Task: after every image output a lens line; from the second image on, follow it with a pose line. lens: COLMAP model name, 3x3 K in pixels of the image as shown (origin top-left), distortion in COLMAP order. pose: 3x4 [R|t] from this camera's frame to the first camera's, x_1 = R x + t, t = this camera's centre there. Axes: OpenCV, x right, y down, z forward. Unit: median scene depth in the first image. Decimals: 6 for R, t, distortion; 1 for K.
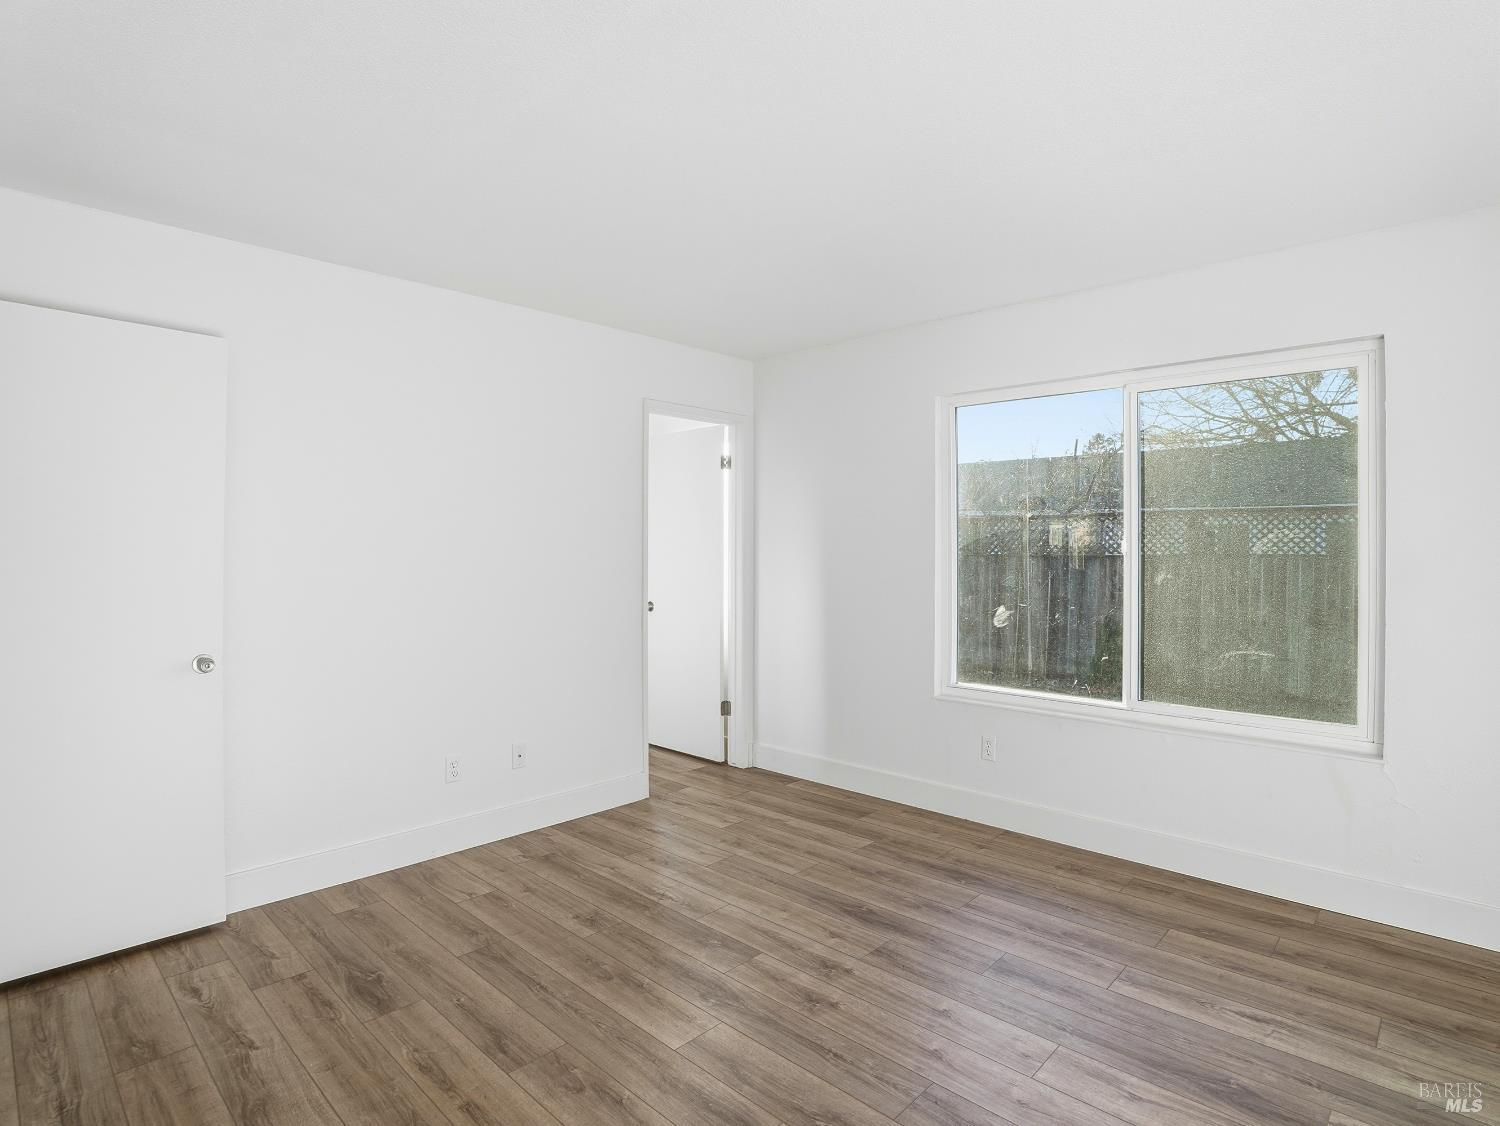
lens RADIAL K [[794.1, 0, 768.6], [0, 794.1, 561.2], [0, 0, 1]] dist [-0.060969, 0.017302]
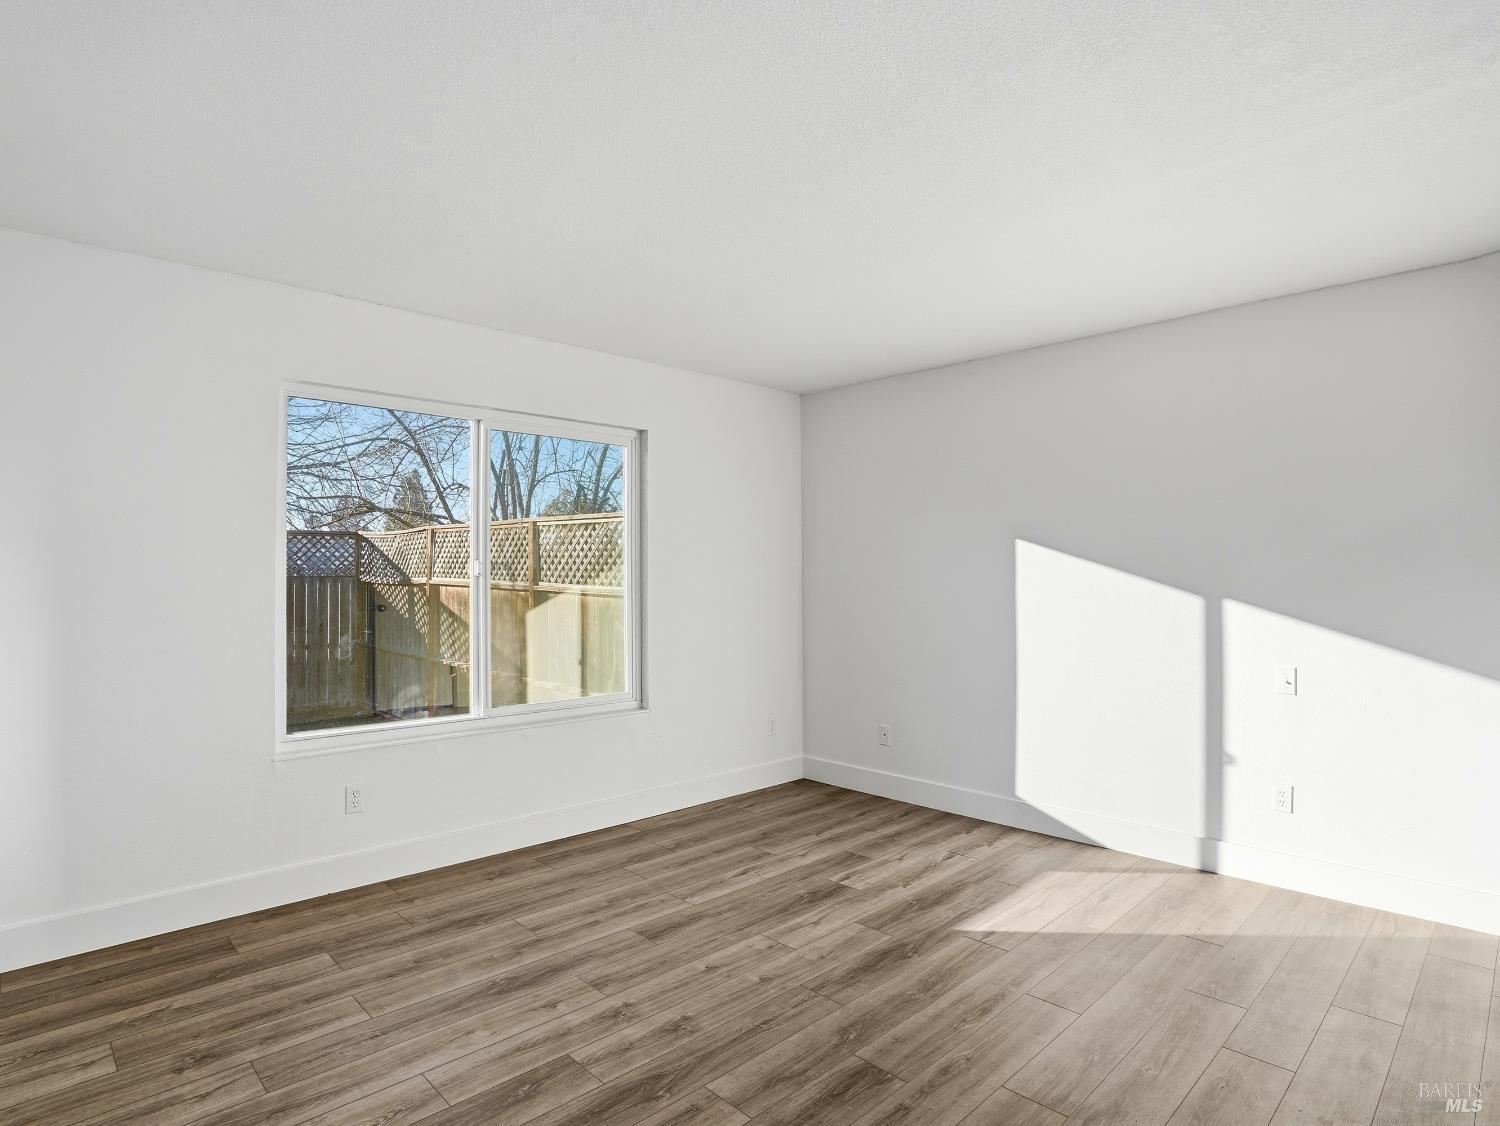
lens RADIAL K [[794.1, 0, 768.6], [0, 794.1, 561.2], [0, 0, 1]] dist [-0.060969, 0.017302]
pose [[0.043160, 0.020200, 0.998864, -0.734558], [0.013028, 0.999699, -0.020779, 0.001706], [-0.998983, 0.013910, 0.042884, 0.667521]]
